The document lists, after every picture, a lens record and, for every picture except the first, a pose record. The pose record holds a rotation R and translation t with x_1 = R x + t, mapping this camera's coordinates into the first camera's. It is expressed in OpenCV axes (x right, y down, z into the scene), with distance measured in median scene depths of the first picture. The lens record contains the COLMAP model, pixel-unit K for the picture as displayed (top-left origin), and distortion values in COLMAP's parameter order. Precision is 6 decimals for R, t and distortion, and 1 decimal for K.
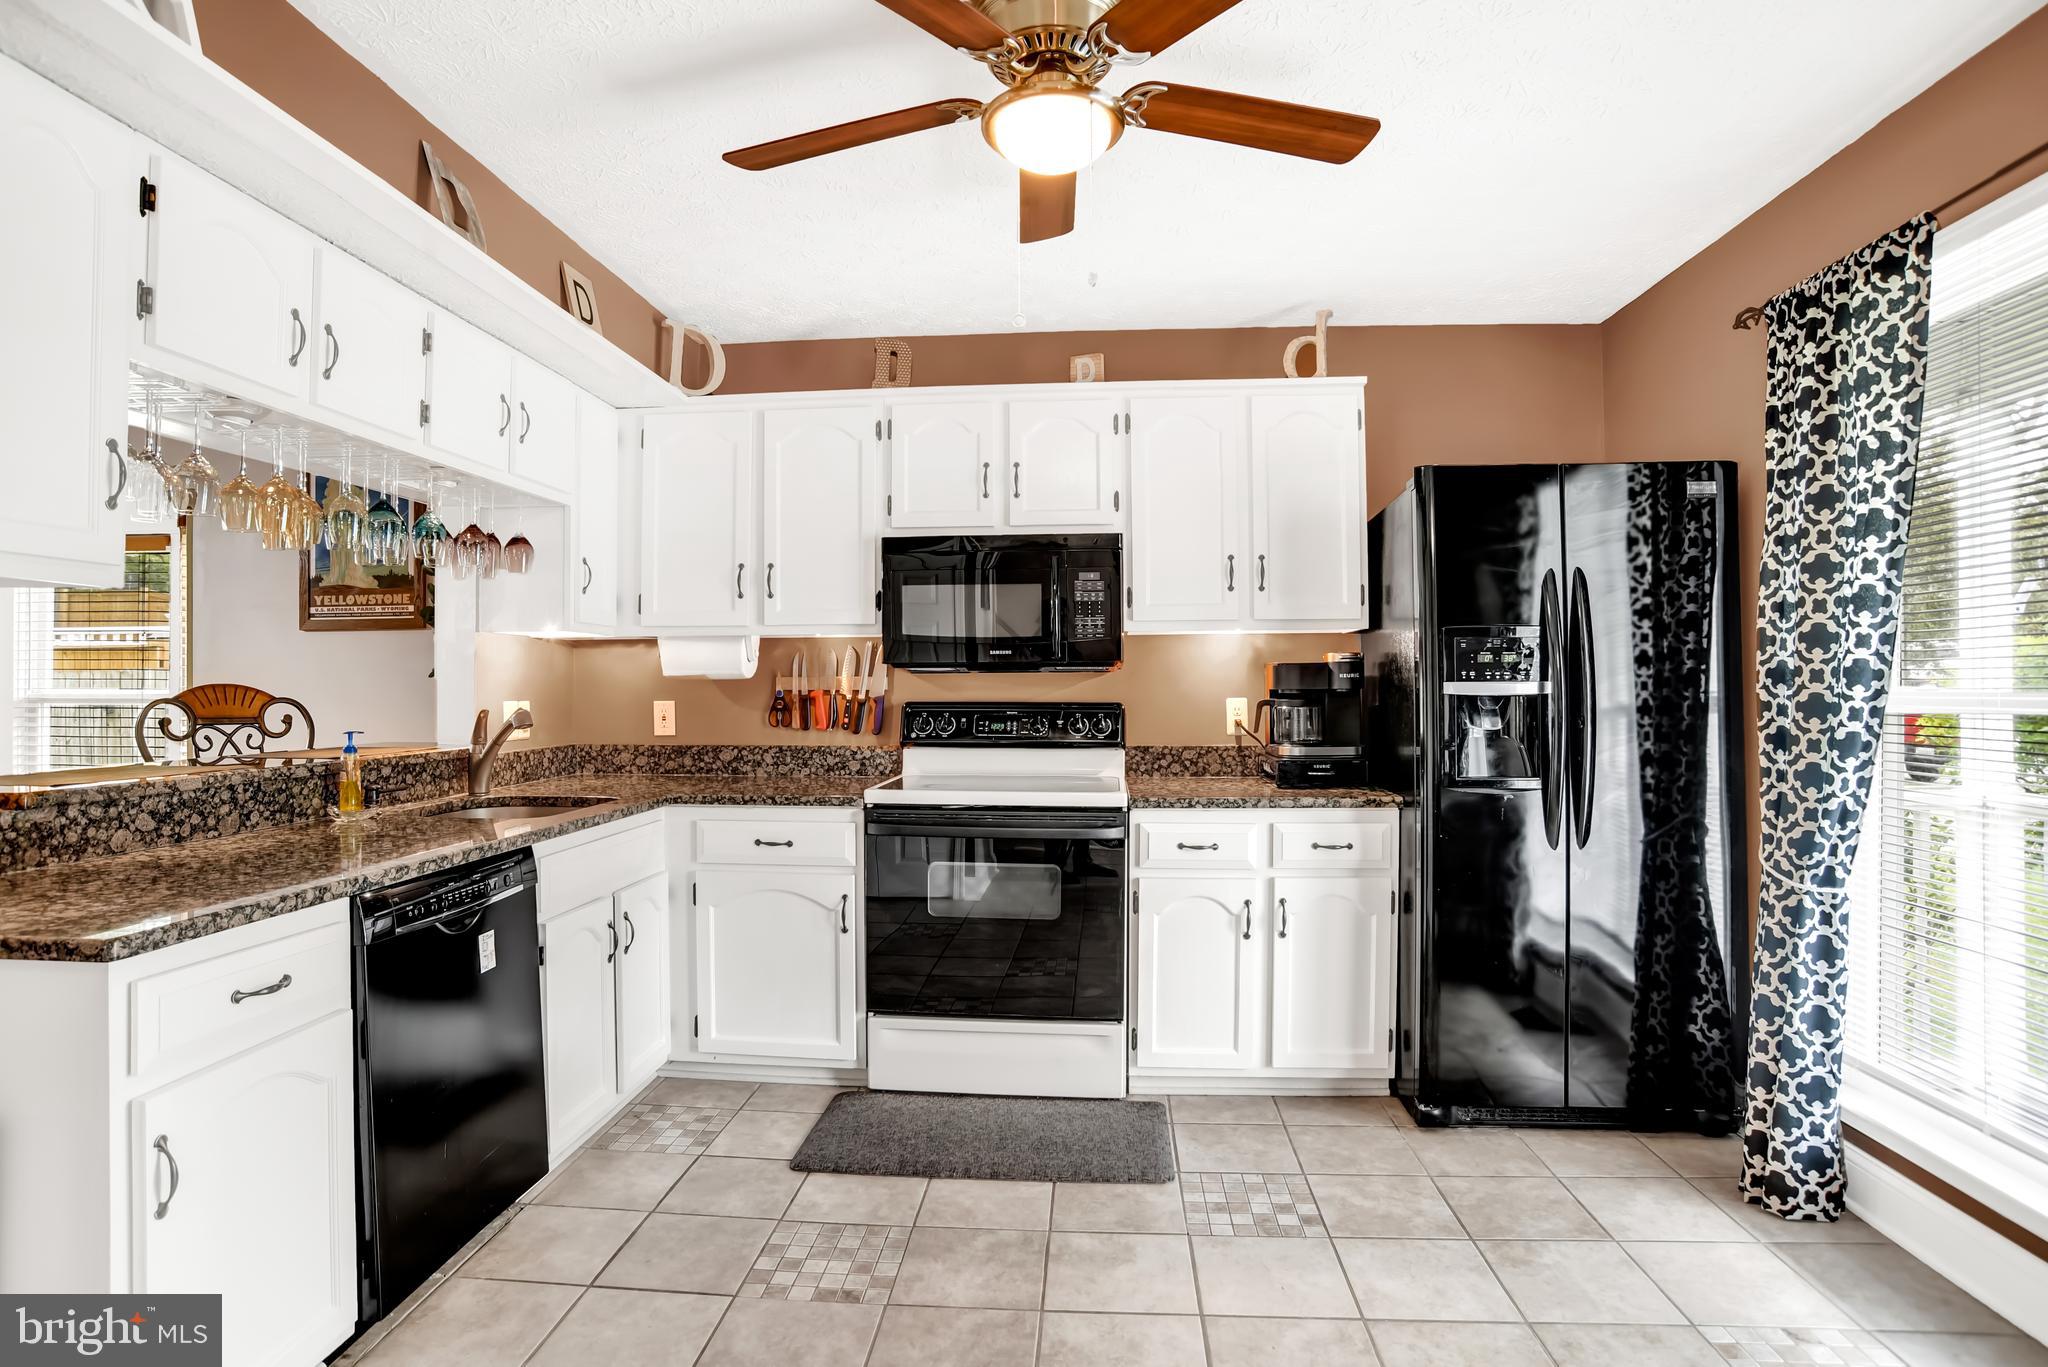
lens RADIAL K [[1103.9, 0, 1026.1], [0, 1103.9, 705.6], [0, 0, 1]] dist [-0.131098, 0.071488]
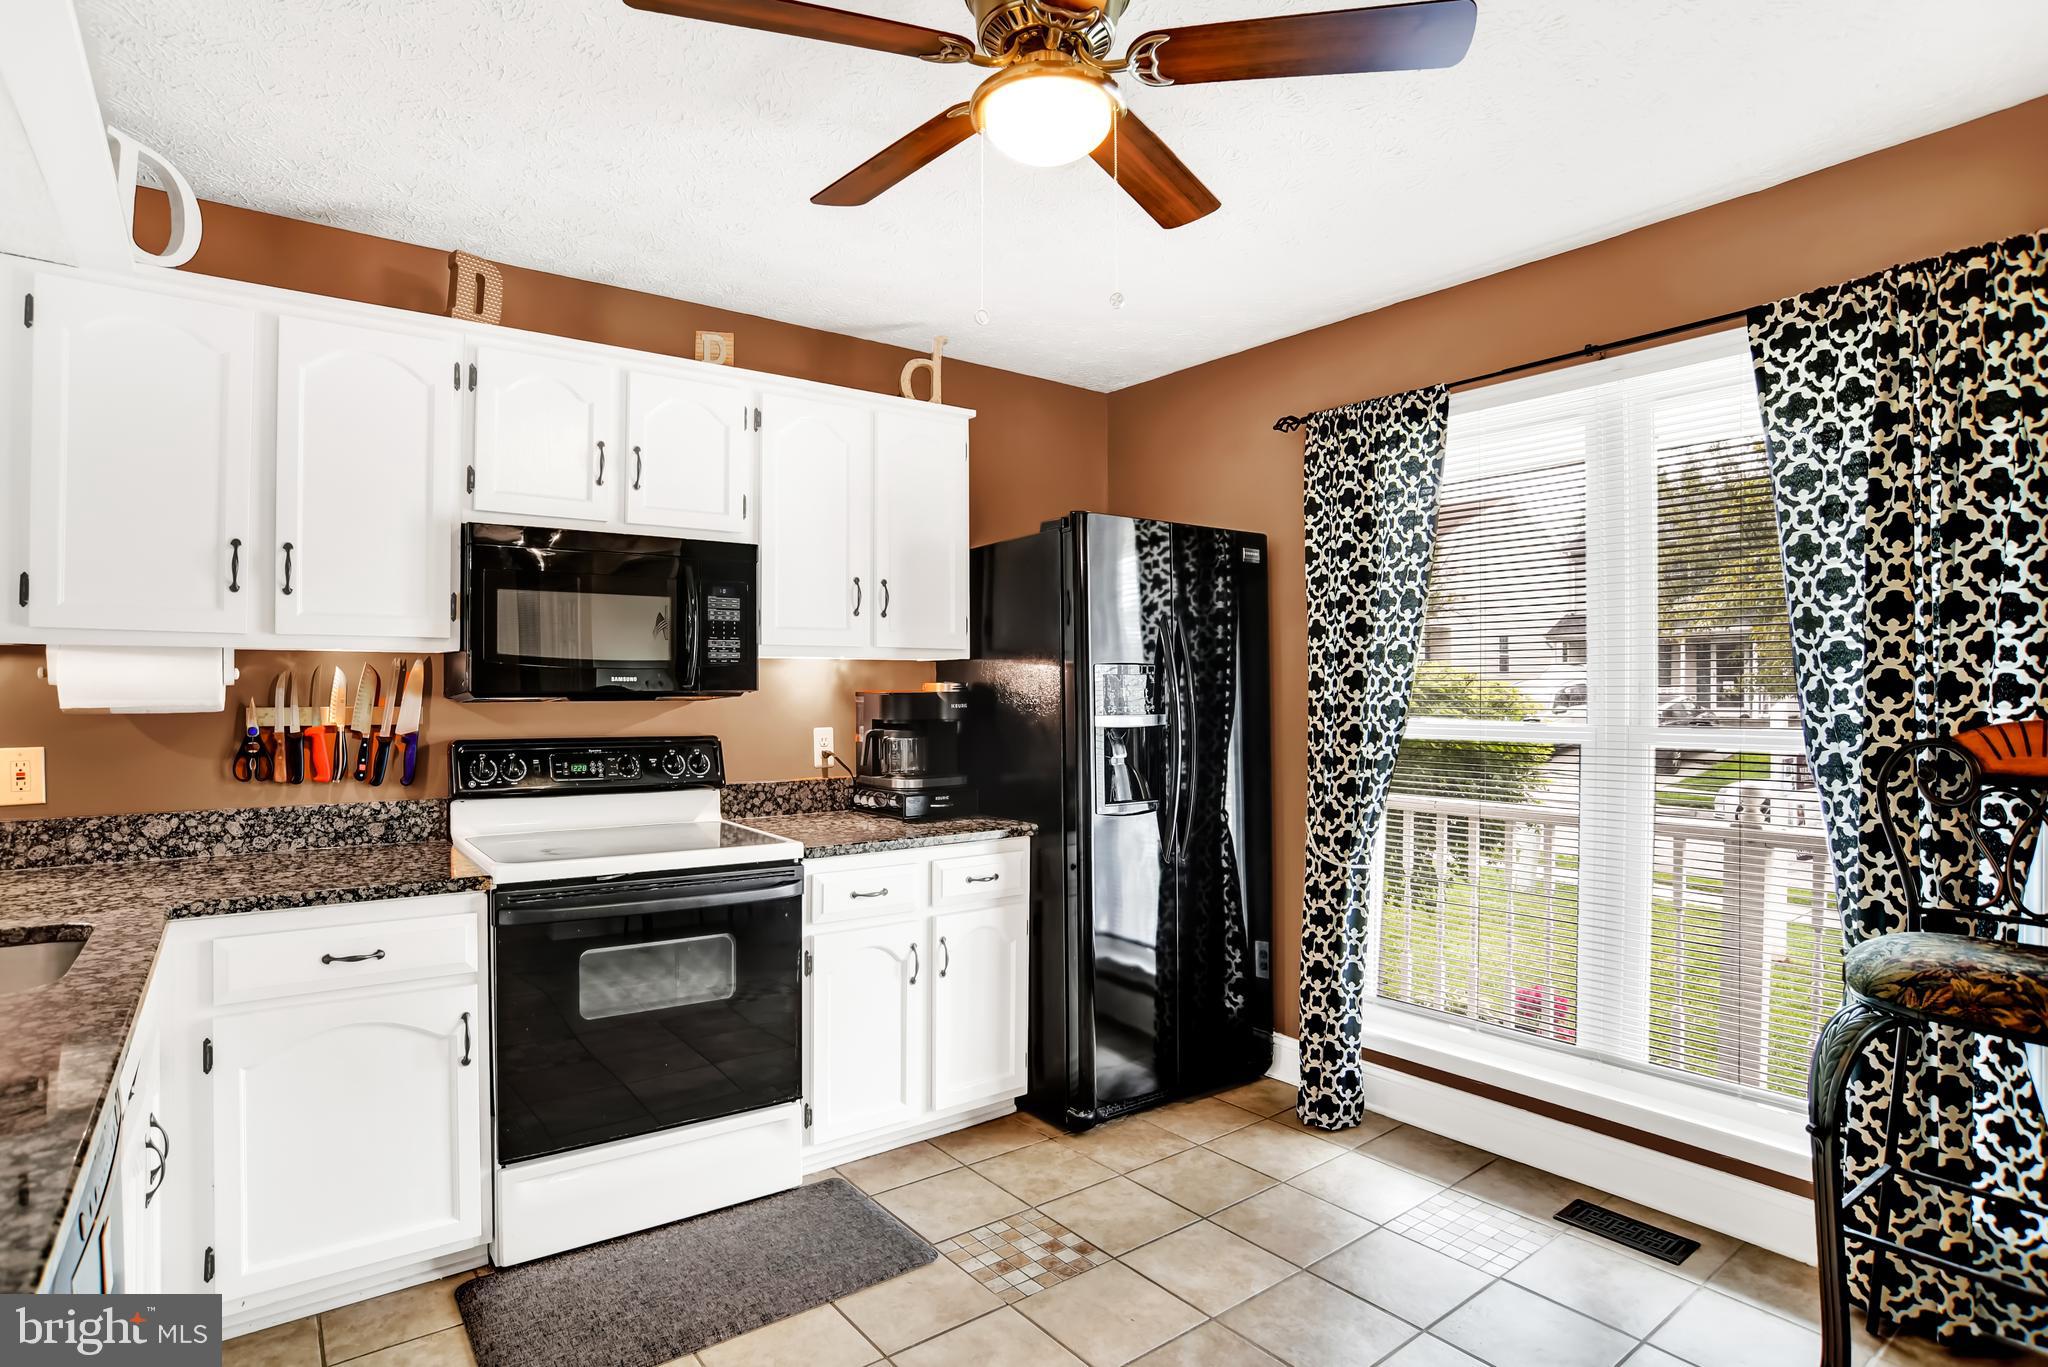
lens RADIAL K [[1103.9, 0, 1026.1], [0, 1103.9, 705.6], [0, 0, 1]] dist [-0.131098, 0.071488]
pose [[0.726189, -0.003992, 0.687483, -0.378629], [0.003429, 0.999992, 0.002184, -0.031490], [-0.687486, 0.000771, 0.726197, 0.233683]]
